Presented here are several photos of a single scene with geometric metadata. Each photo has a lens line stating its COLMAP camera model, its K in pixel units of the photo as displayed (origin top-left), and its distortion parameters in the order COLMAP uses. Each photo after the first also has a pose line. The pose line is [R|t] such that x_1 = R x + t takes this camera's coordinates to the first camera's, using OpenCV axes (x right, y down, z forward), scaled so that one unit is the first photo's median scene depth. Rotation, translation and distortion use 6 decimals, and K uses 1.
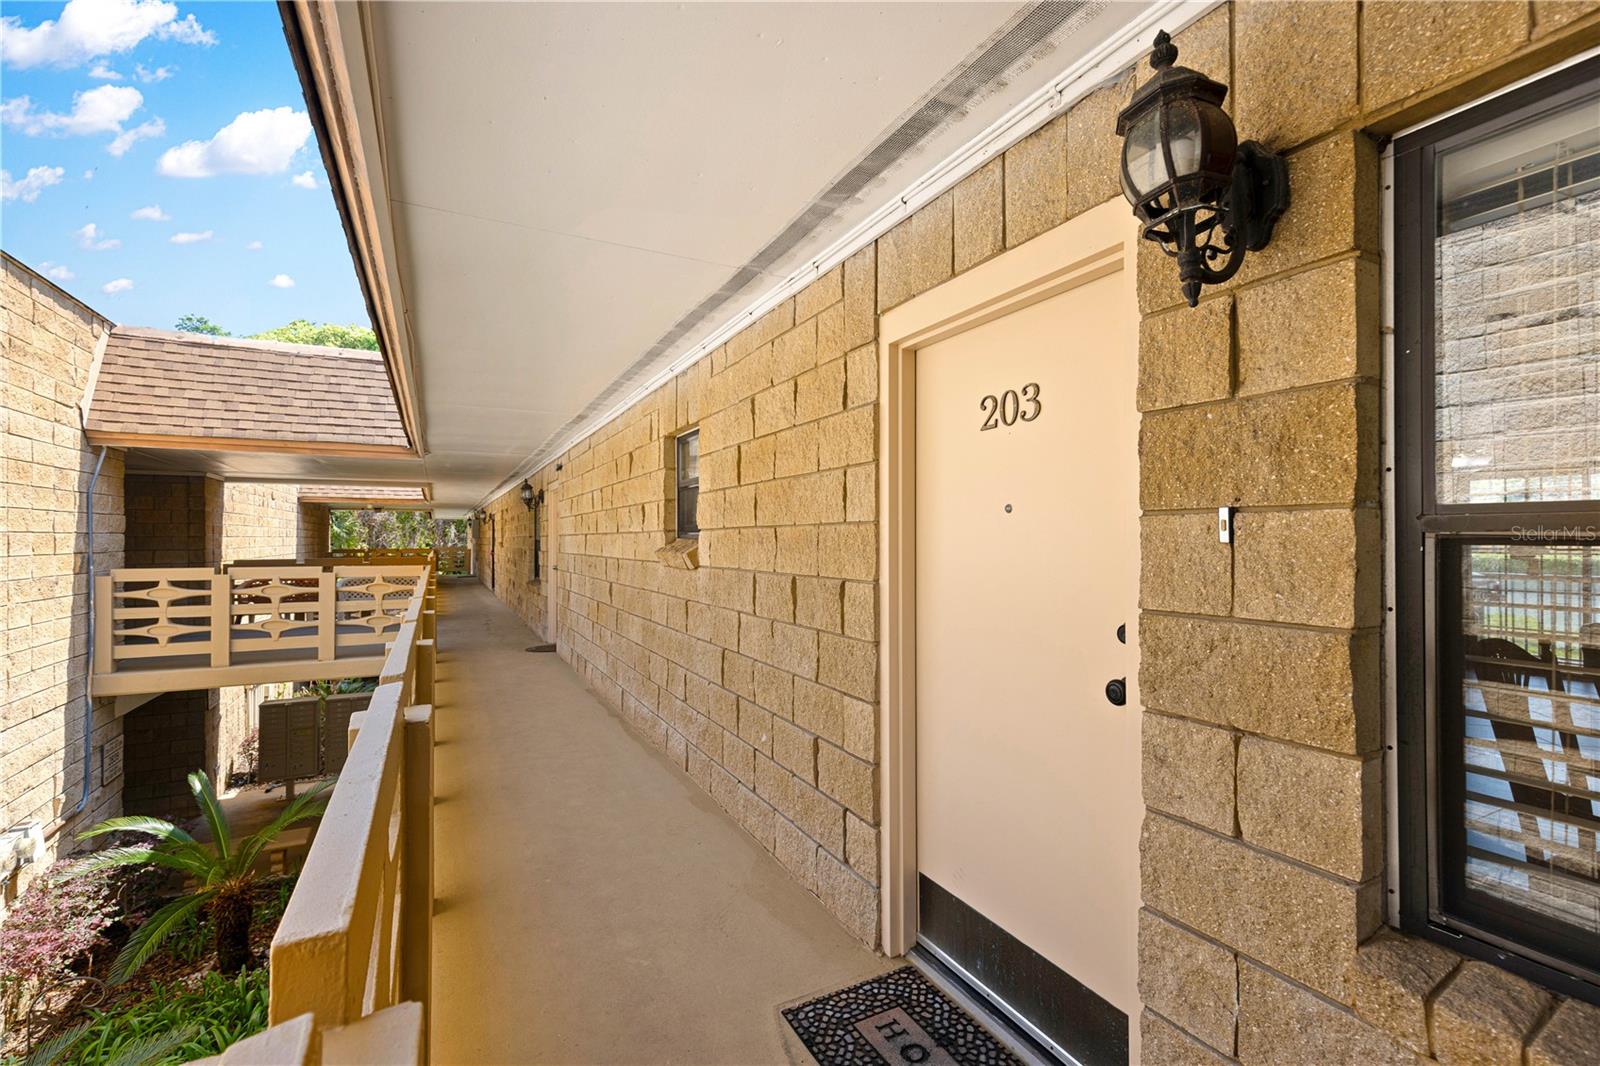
lens RADIAL K [[715.2, 0, 800.0], [0, 715.2, 533.0], [0, 0, 1]] dist [0.004190, 0.000704]
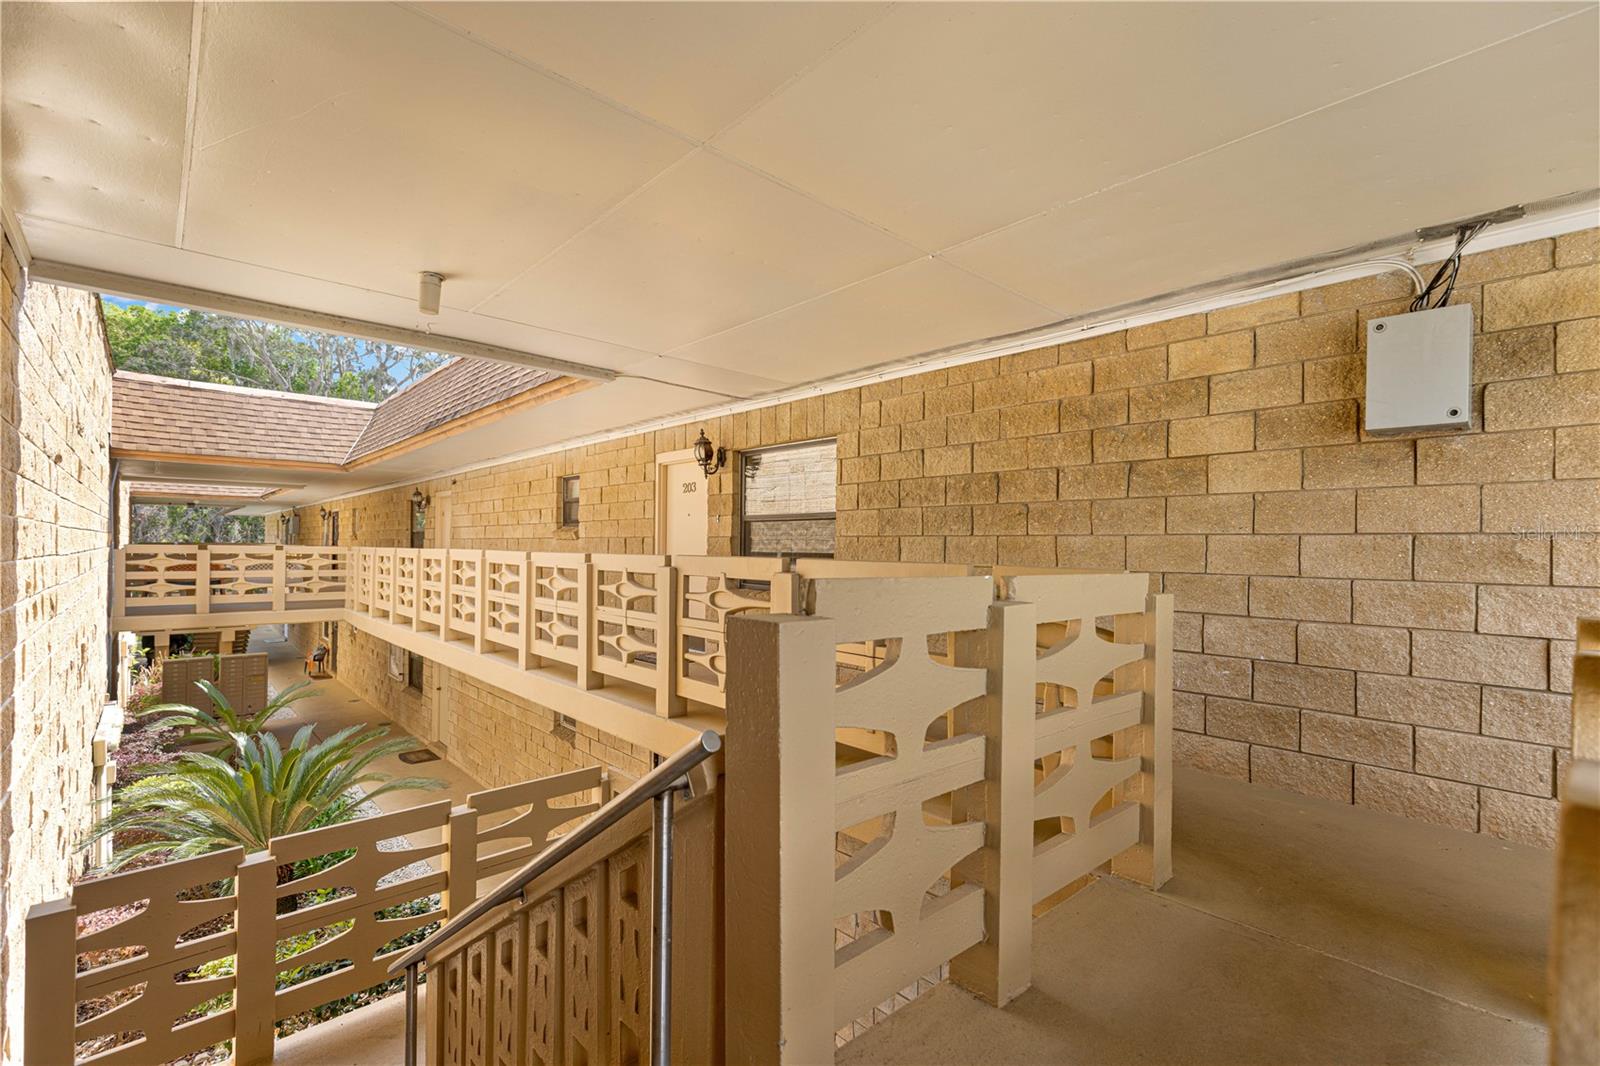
lens RADIAL K [[715.2, 0, 800.0], [0, 715.2, 533.0], [0, 0, 1]] dist [0.004190, 0.000704]
pose [[0.964029, 0.014711, 0.265390, -0.035868], [-0.012413, 0.999870, -0.010333, 0.024526], [-0.265507, 0.006667, 0.964086, -0.726883]]
